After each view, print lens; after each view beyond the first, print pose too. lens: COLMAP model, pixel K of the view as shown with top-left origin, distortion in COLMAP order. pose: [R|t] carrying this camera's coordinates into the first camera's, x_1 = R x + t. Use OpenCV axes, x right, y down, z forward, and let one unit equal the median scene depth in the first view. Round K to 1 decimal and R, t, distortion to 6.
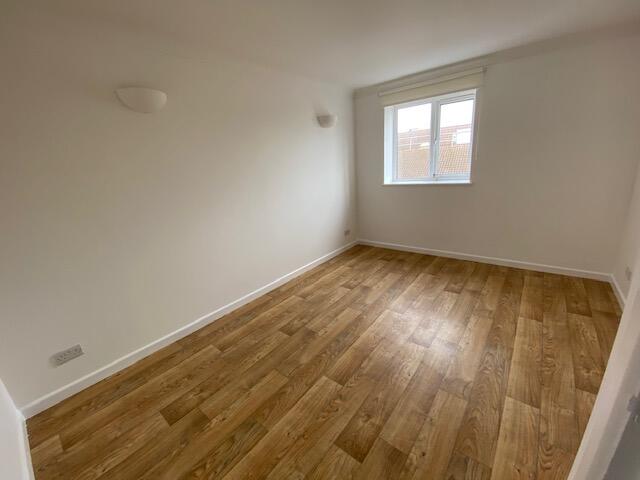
lens RADIAL K [[274.7, 0, 324.0], [0, 274.7, 184.8], [0, 0, 1]] dist [-0.016805, -0.000615]
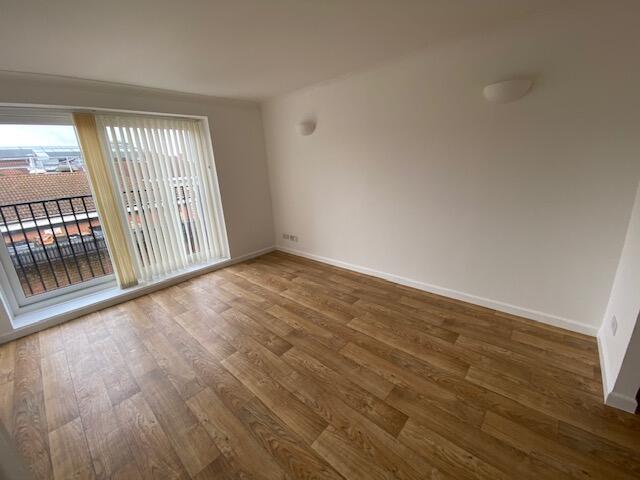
lens RADIAL K [[260.2, 0, 318.5], [0, 260.2, 235.2], [0, 0, 1]] dist [-0.004286, -0.000614]
pose [[0.060918, -0.198000, 0.978307, -0.536459], [0.128941, 0.973476, 0.188993, 0.005850], [-0.989779, 0.114631, 0.084833, 0.449658]]
